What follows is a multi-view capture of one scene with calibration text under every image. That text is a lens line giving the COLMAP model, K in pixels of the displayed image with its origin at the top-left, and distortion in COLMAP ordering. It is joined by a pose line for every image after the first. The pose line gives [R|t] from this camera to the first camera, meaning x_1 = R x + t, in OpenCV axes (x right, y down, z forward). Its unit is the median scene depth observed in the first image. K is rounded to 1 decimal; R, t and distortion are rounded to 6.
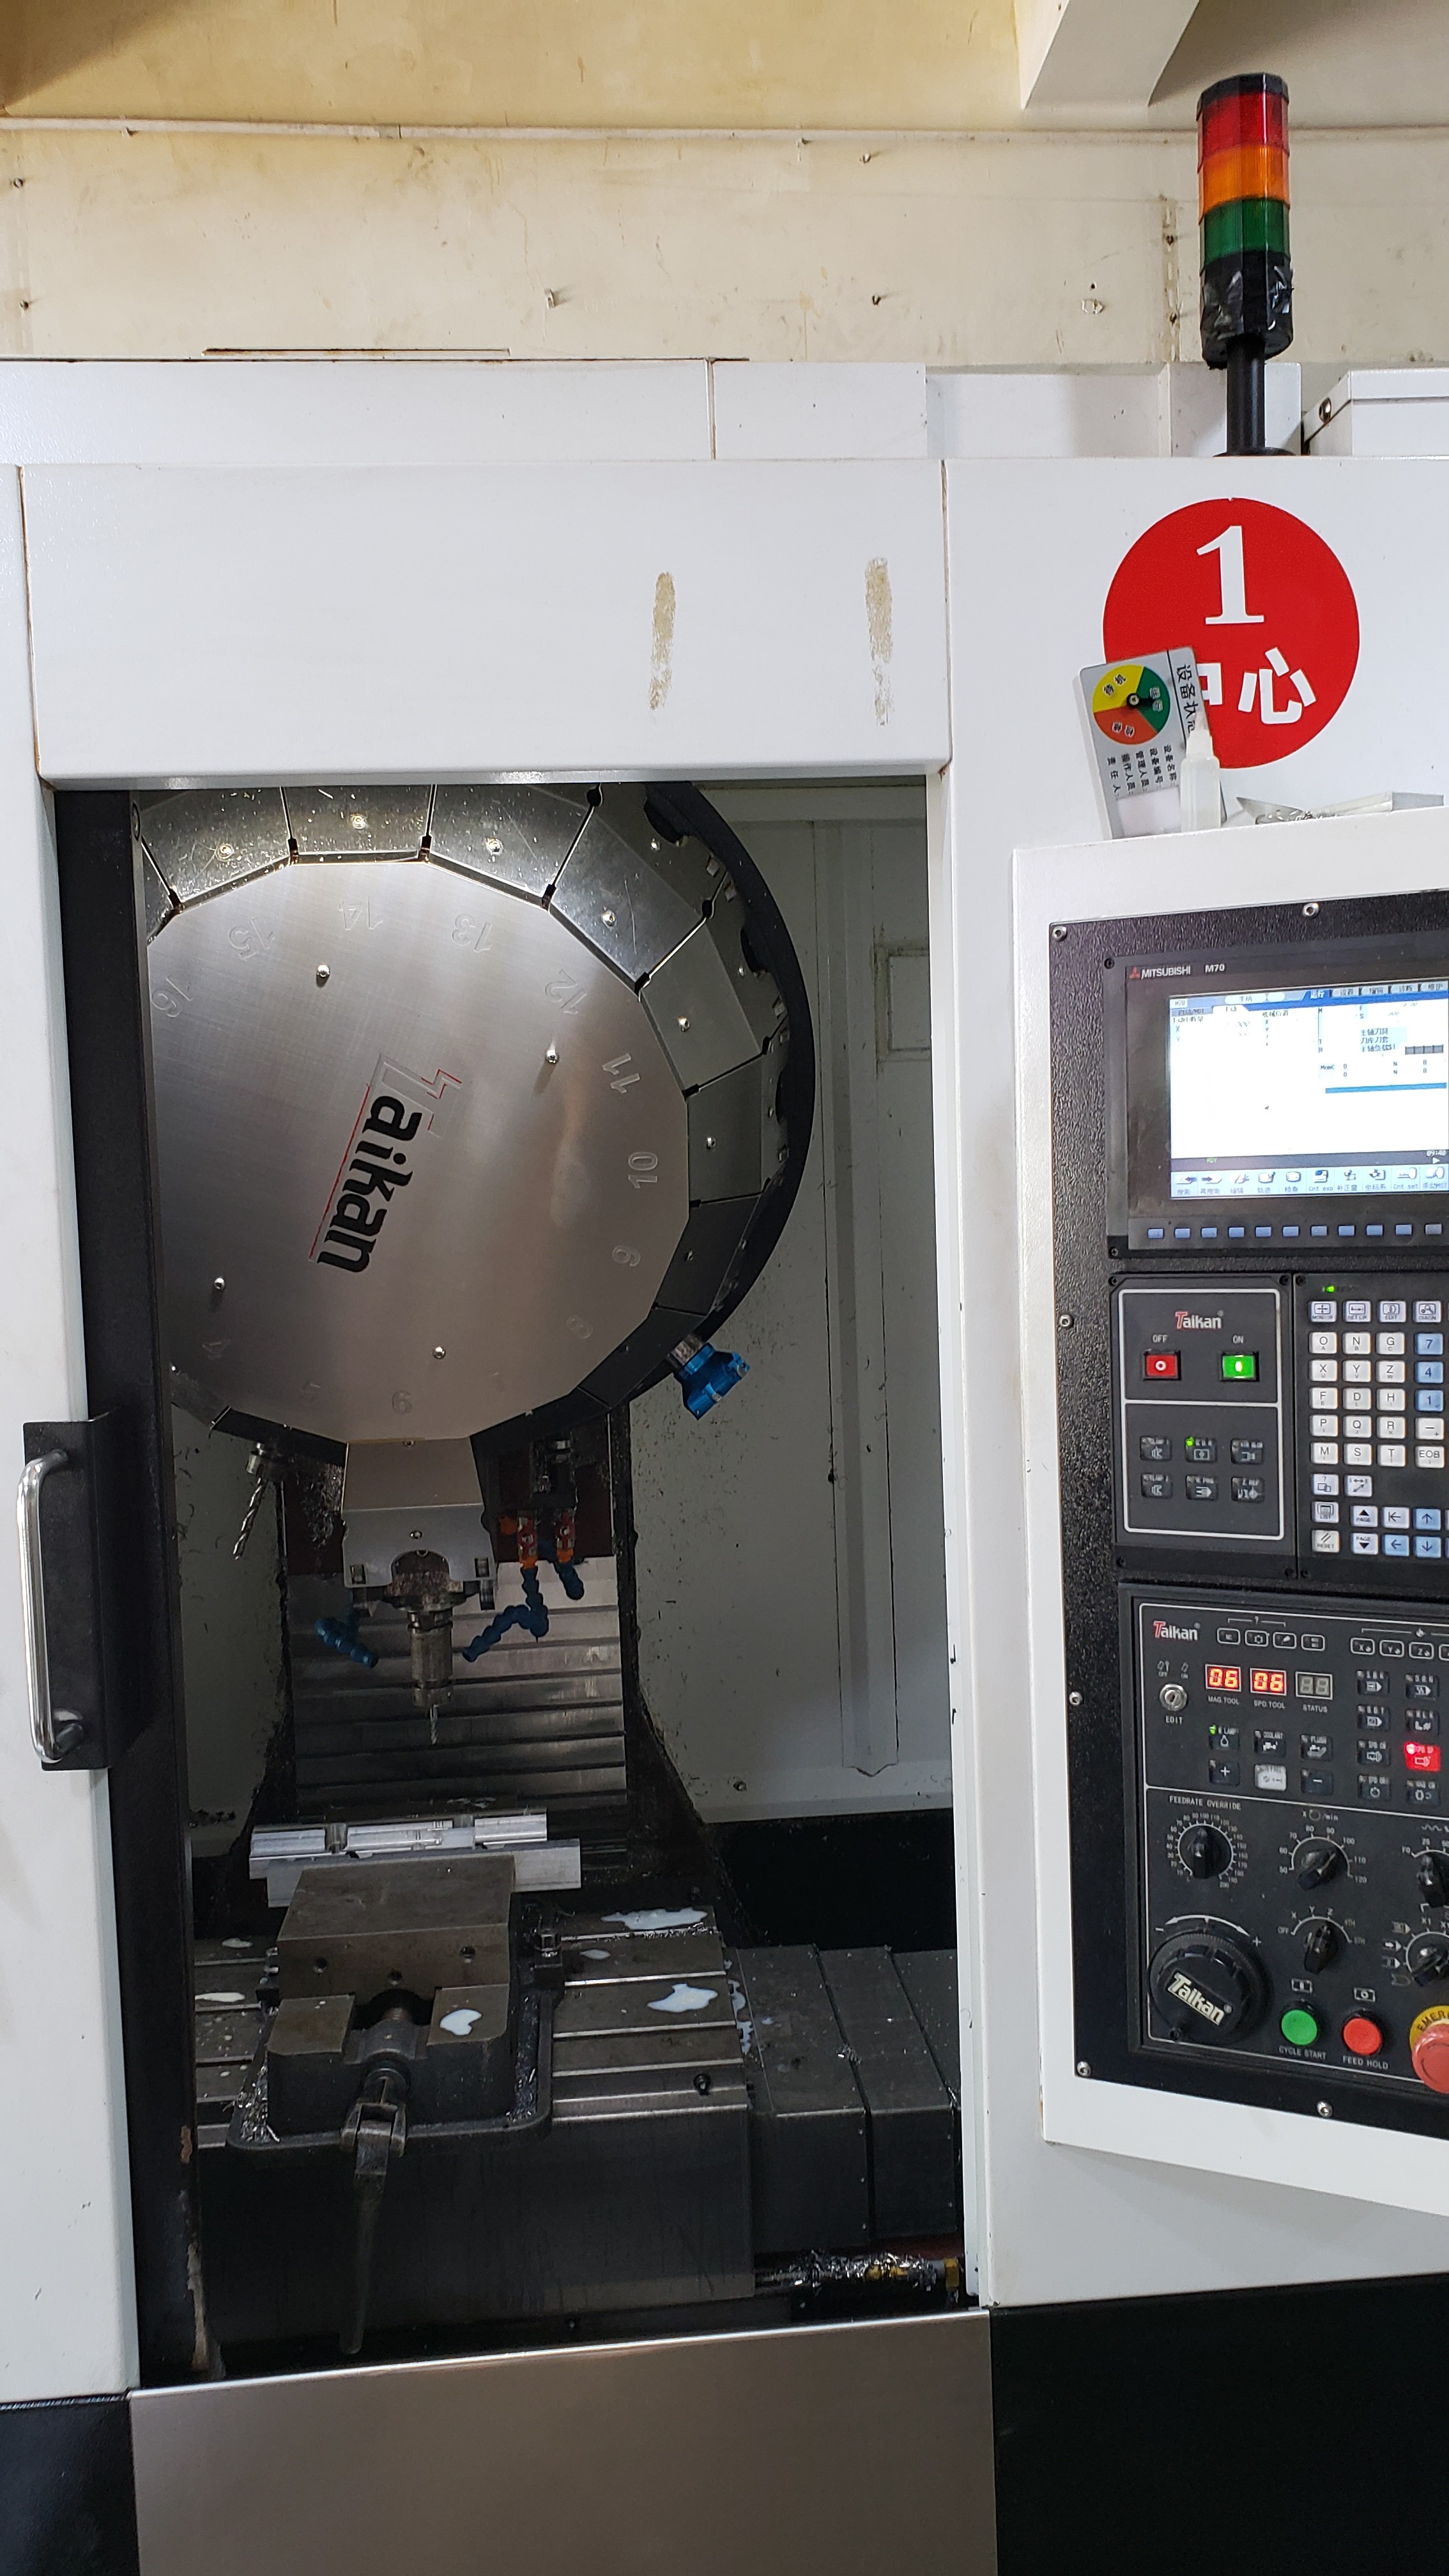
lens RADIAL K [[2037.0, 0, 724.5], [0, 2037.0, 1285.9], [0, 0, 1]] dist [0.004959, 0.002863]
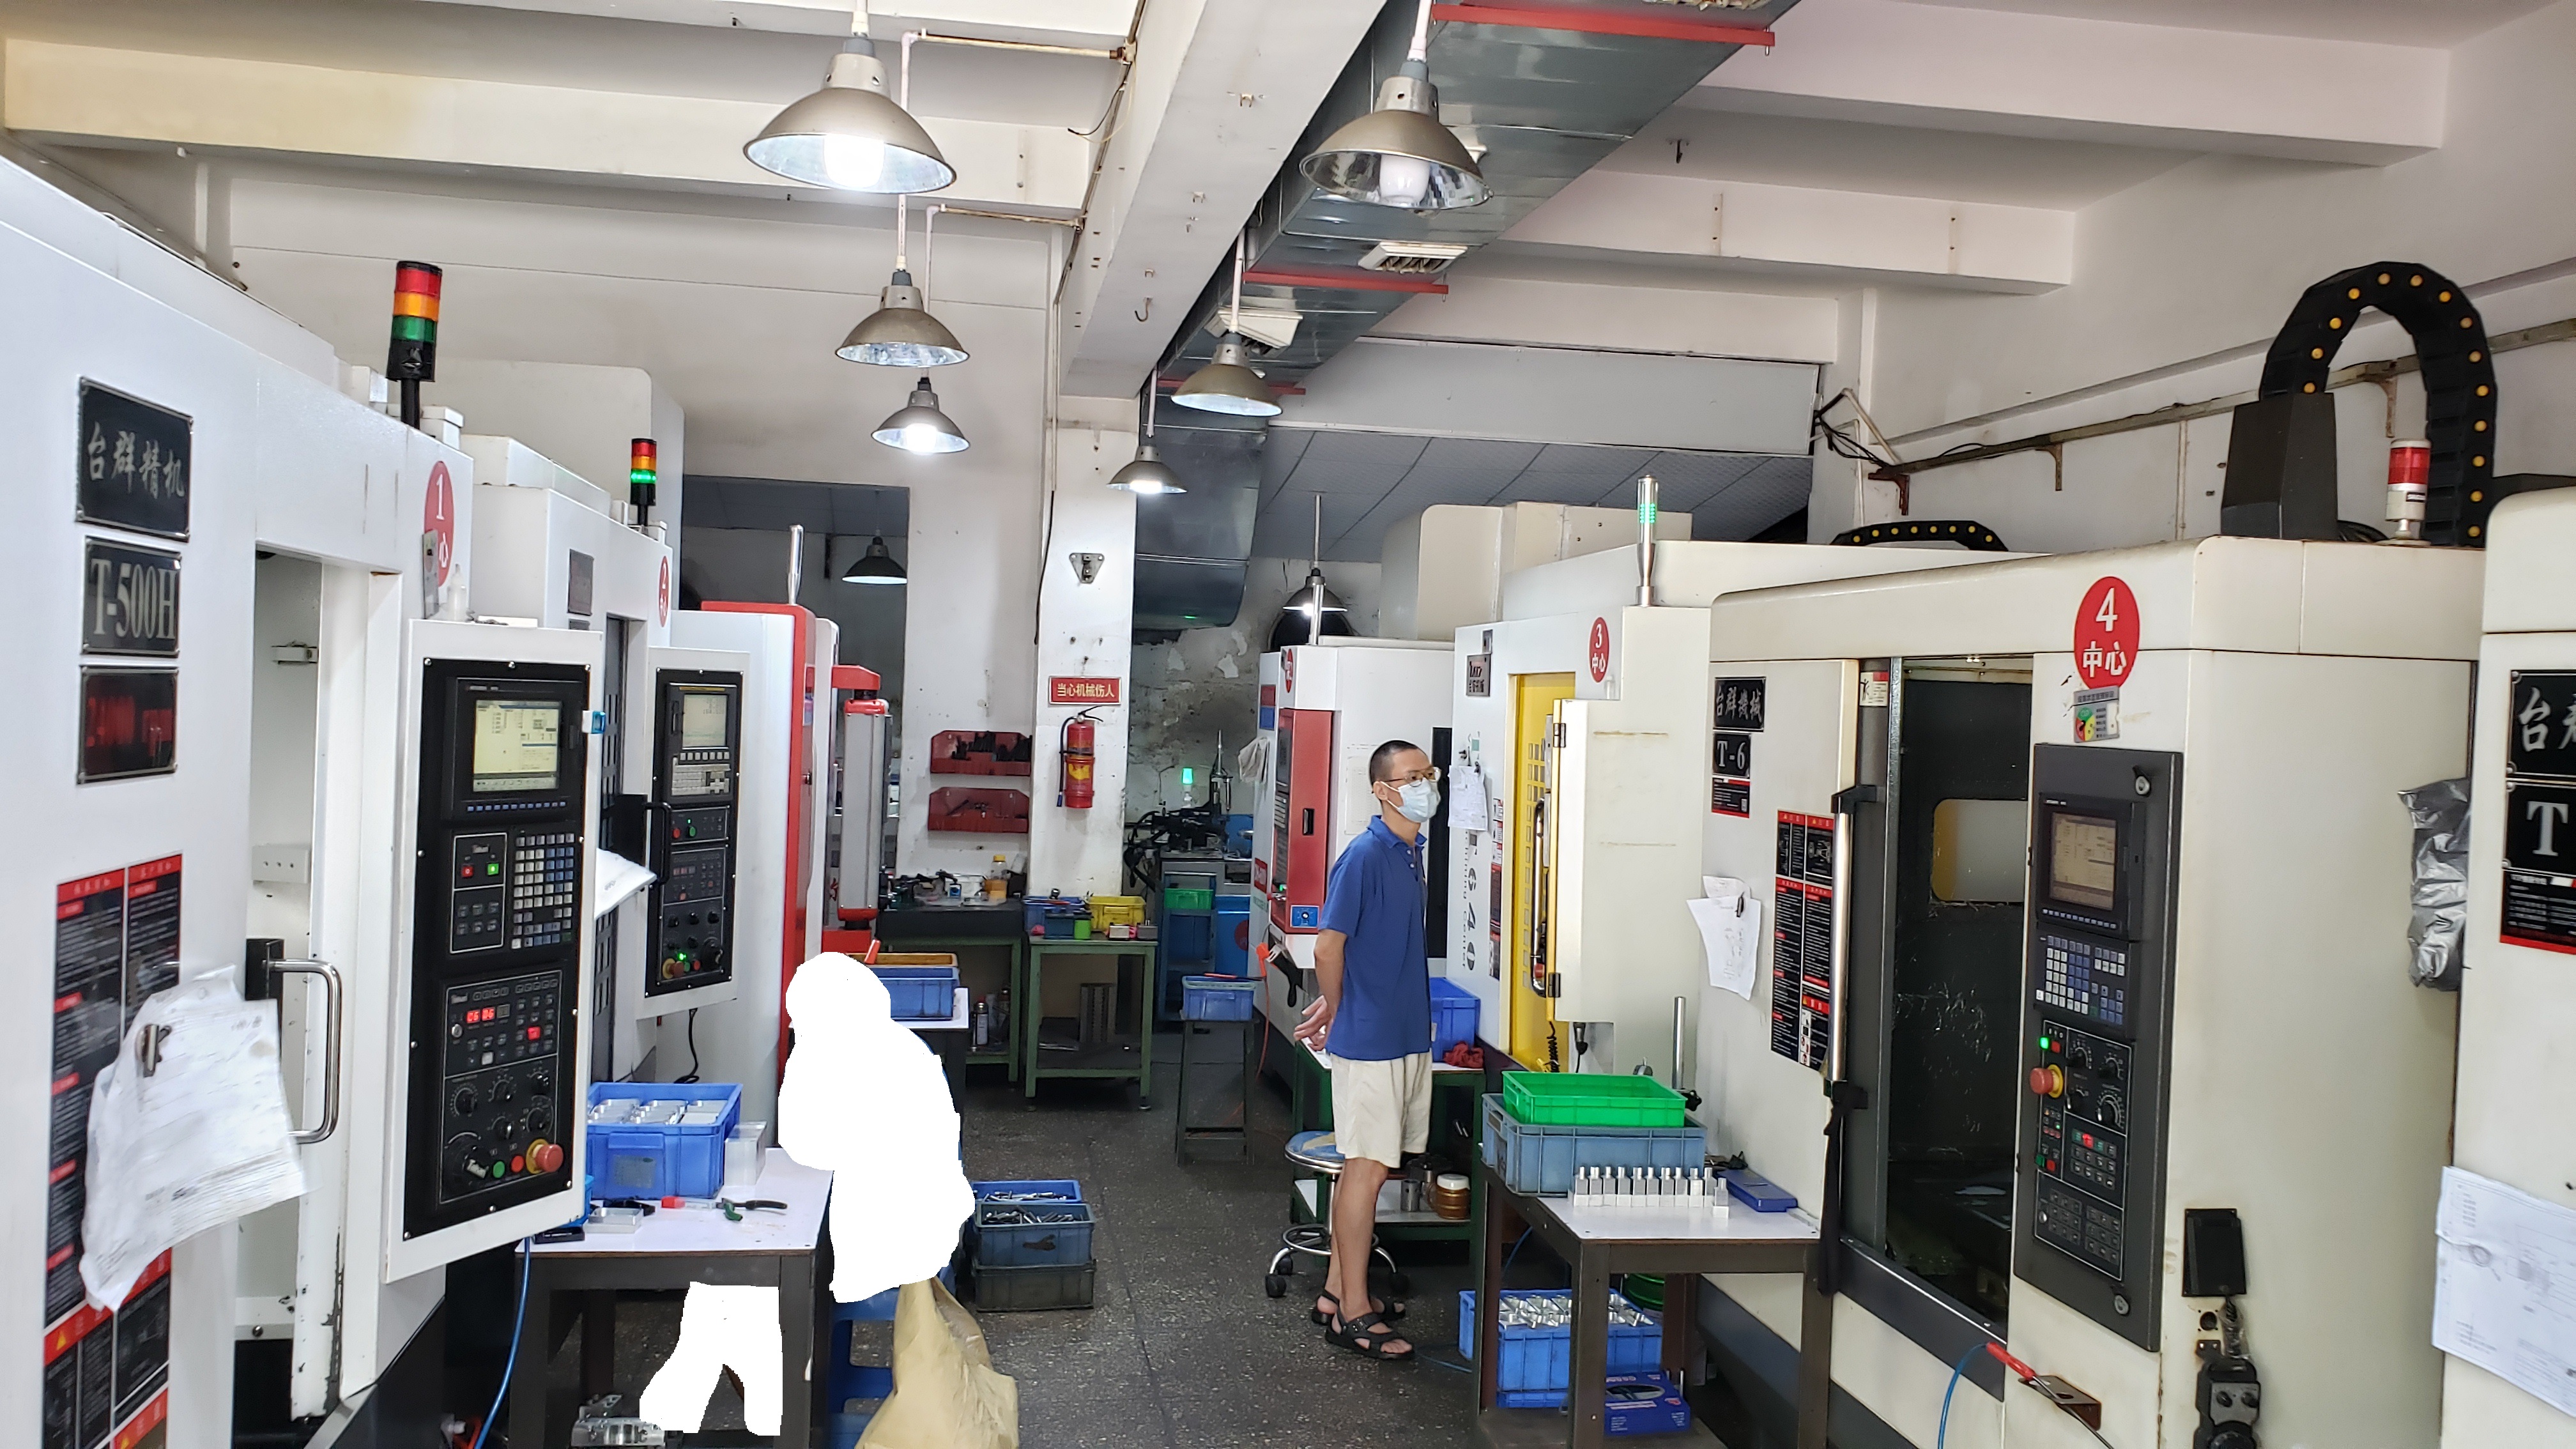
lens RADIAL K [[2037.0, 0, 1286.2], [0, 2037.0, 724.6], [0, 0, 1]] dist [0.004959, 0.002863]
pose [[-0.077660, 0.022701, 0.996721, -1.994012], [0.025900, 0.999449, -0.020745, -0.047425], [-0.996643, 0.024204, -0.078206, 0.318617]]
